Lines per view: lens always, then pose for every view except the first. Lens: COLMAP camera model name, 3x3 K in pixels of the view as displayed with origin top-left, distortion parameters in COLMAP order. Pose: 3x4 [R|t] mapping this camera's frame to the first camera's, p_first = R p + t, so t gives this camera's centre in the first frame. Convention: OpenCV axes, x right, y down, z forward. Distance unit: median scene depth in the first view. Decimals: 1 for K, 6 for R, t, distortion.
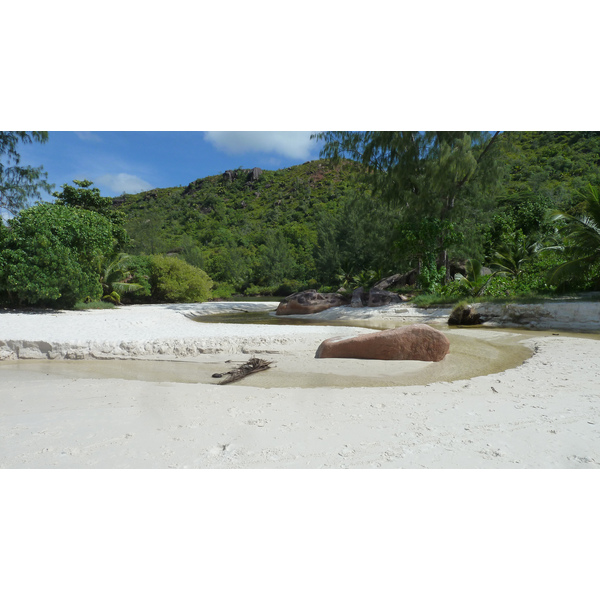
lens RADIAL K [[413.8, 0, 304.0], [0, 413.8, 291.1], [0, 0, 1]] dist [-0.023264, -0.007092]
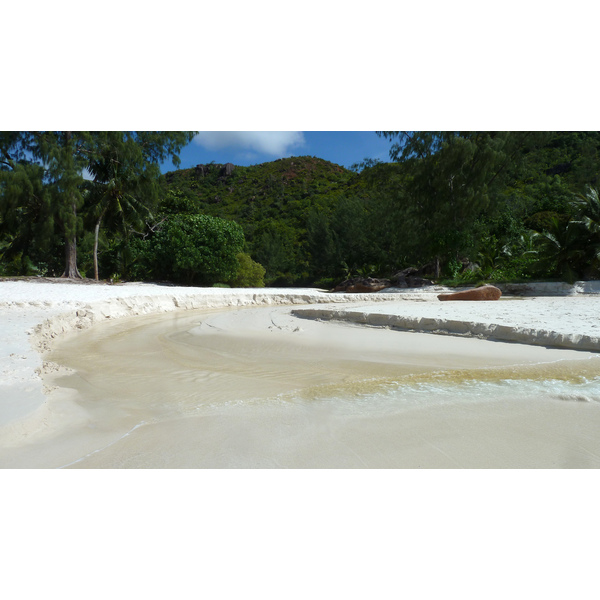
lens RADIAL K [[413.8, 0, 302.3], [0, 413.8, 296.3], [0, 0, 1]] dist [-0.023264, -0.007092]
pose [[0.995346, 0.007356, 0.096087, -0.052384], [-0.009729, 0.999659, 0.024250, 0.004953], [-0.095876, -0.025072, 0.995078, -0.064048]]
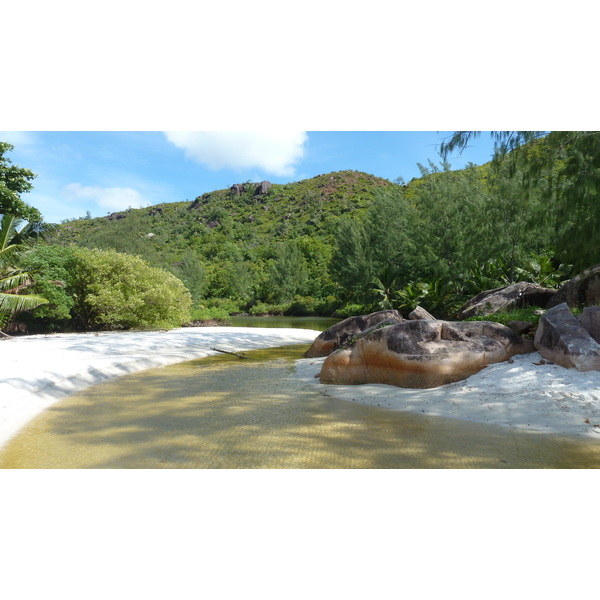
lens RADIAL K [[411.1, 0, 304.1], [0, 411.1, 296.5], [0, 0, 1]] dist [-0.030982, -0.002553]
pose [[0.999825, 0.007025, -0.017326, -0.010836], [-0.007568, 0.999475, -0.031511, -0.000541], [0.017095, 0.031637, 0.999353, 0.094196]]
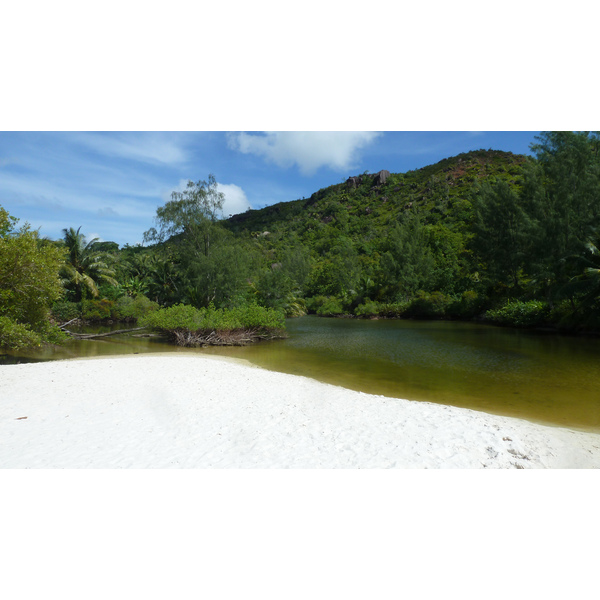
lens RADIAL K [[411.1, 0, 307.3], [0, 411.1, 292.0], [0, 0, 1]] dist [-0.030982, -0.002553]
pose [[0.954629, 0.003654, -0.297775, -0.015065], [-0.016207, 0.999080, -0.039698, -0.000255], [0.297356, 0.042723, 0.953810, 0.212251]]
